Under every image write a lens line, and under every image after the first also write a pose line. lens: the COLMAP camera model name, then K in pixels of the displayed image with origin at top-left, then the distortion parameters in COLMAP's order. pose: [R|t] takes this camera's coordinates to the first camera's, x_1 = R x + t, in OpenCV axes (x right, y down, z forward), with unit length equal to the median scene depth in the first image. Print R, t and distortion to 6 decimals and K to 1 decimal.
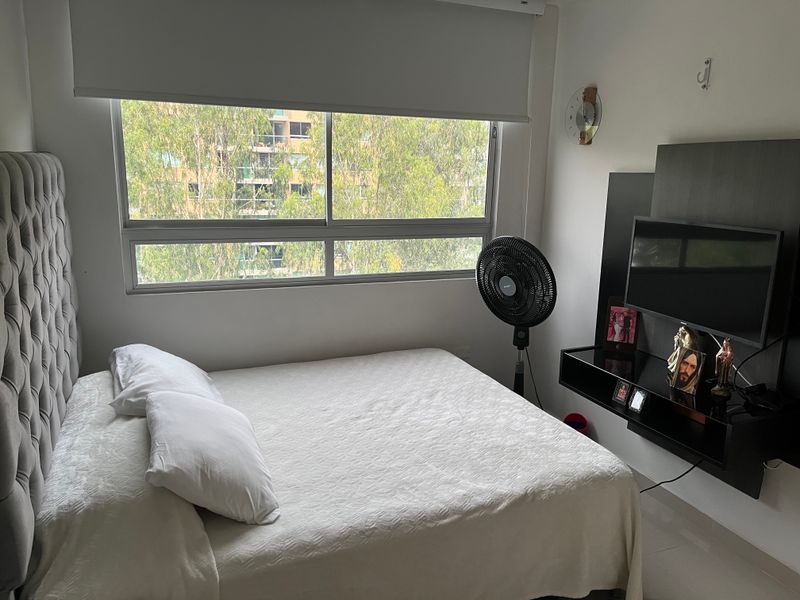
lens RADIAL K [[605.8, 0, 408.7], [0, 605.8, 303.6], [0, 0, 1]] dist [0.082410, -0.112121]
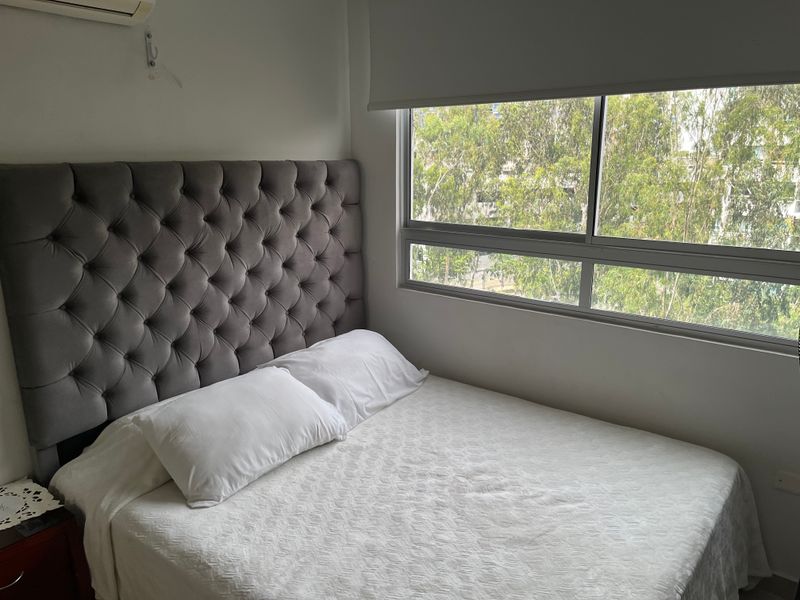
lens RADIAL K [[616.8, 0, 410.0], [0, 616.8, 297.9], [0, 0, 1]] dist [0.078208, -0.119444]
pose [[0.476996, 0.178580, -0.860572, 0.515781], [-0.185263, 0.977570, 0.100171, -0.110284], [0.859158, 0.111650, 0.499382, 0.467926]]
